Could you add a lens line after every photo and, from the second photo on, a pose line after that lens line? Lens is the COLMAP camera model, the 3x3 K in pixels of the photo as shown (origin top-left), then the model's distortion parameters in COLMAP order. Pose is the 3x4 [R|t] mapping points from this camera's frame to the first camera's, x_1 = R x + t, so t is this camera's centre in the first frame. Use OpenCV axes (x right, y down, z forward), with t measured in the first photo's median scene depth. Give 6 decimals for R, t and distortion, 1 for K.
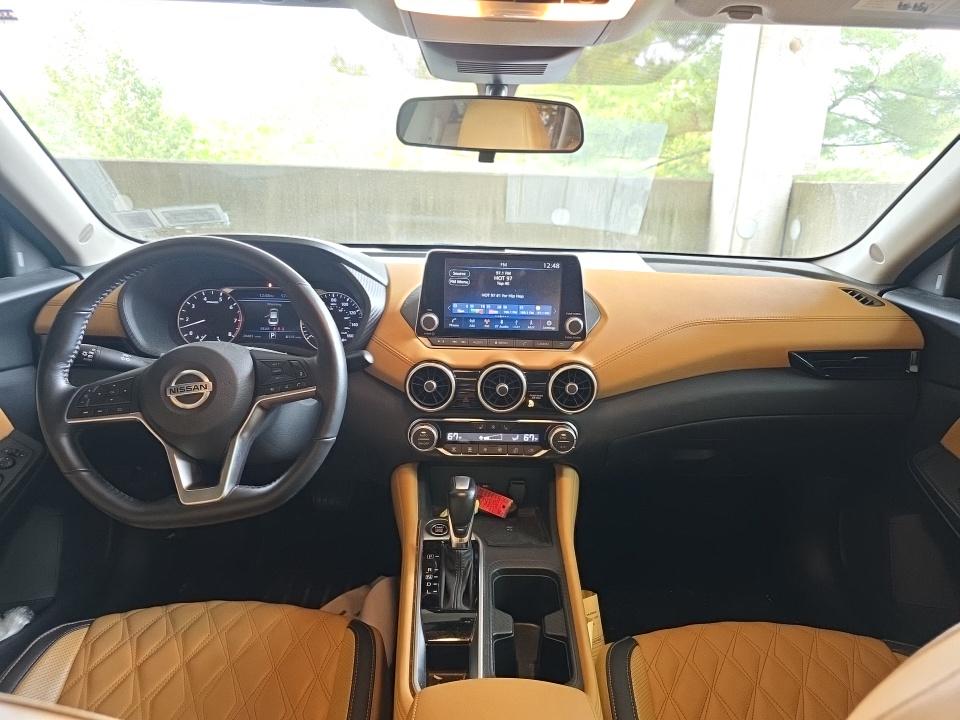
lens RADIAL K [[648.5, 0, 481.8], [0, 648.5, 357.9], [0, 0, 1]] dist [0.036044, -0.016997]
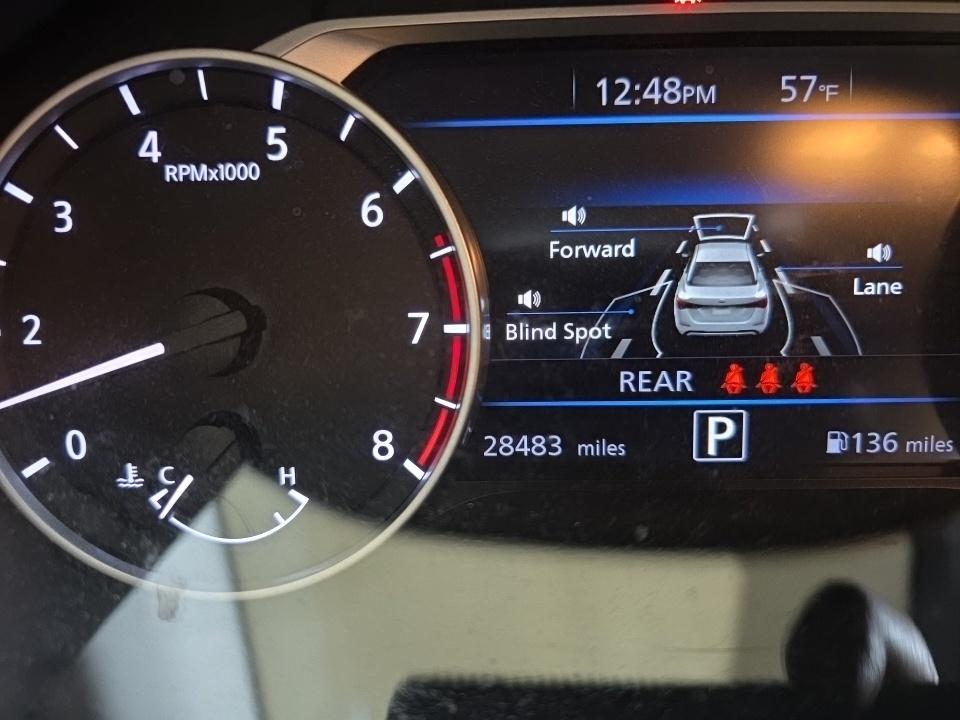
lens RADIAL K [[648.5, 0, 480.0], [0, 648.5, 362.6], [0, 0, 1]] dist [0.036044, -0.016997]
pose [[0.994378, -0.016607, -0.104578, -0.354875], [0.039701, 0.974052, 0.222815, -0.076885], [0.098164, -0.225714, 0.969235, 0.885790]]
